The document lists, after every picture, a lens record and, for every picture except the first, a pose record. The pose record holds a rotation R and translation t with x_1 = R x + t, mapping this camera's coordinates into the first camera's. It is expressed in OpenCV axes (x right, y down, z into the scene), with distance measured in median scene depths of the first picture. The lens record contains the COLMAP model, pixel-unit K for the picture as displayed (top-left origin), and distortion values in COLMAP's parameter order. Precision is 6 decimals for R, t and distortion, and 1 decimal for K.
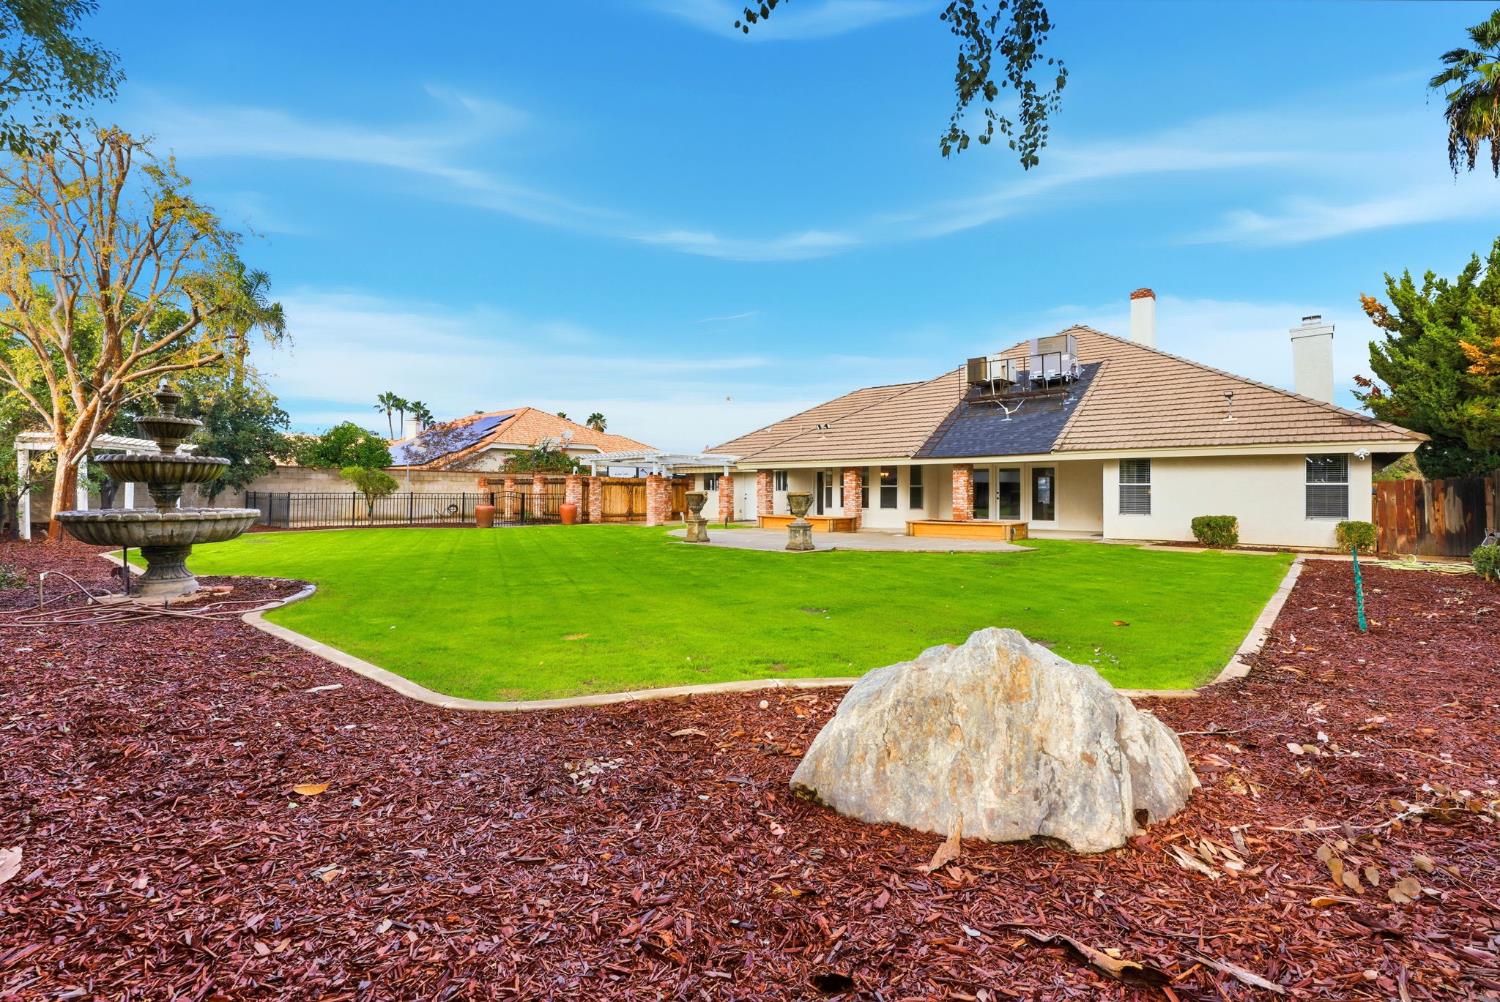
lens RADIAL K [[677.9, 0, 746.9], [0, 677.9, 488.7], [0, 0, 1]] dist [-0.000549, 0.000481]
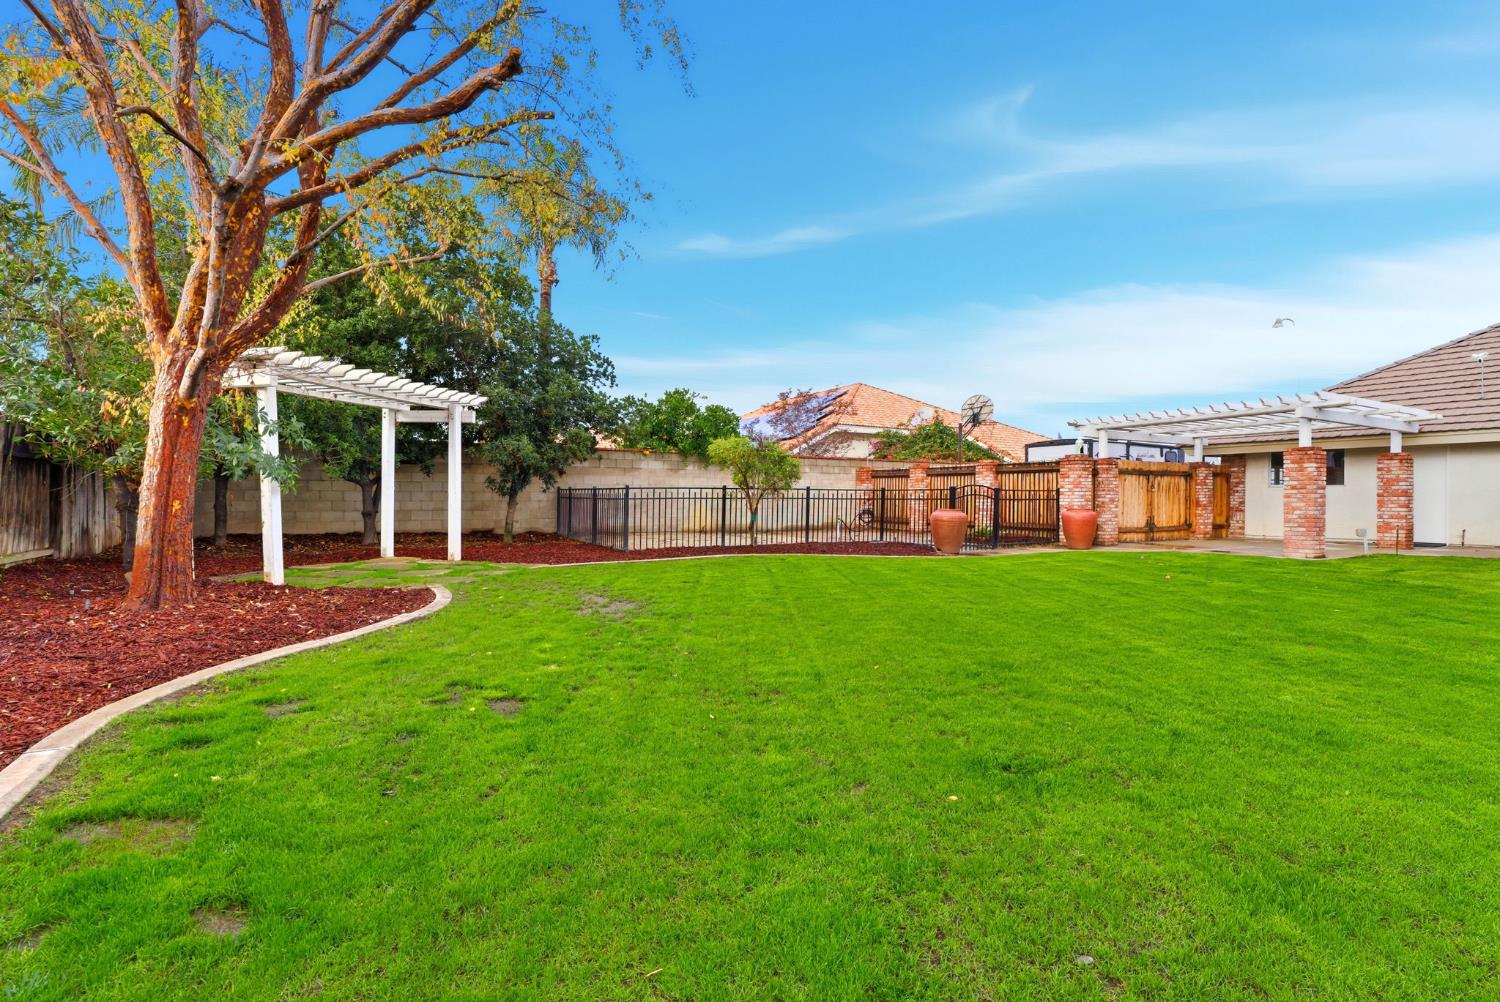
lens RADIAL K [[677.9, 0, 752.9], [0, 677.9, 503.6], [0, 0, 1]] dist [-0.000549, 0.000481]
pose [[0.942512, 0.002568, -0.334162, -0.324623], [0.003139, 0.999858, 0.016536, 0.008884], [0.334157, -0.016634, 0.942371, 0.423107]]
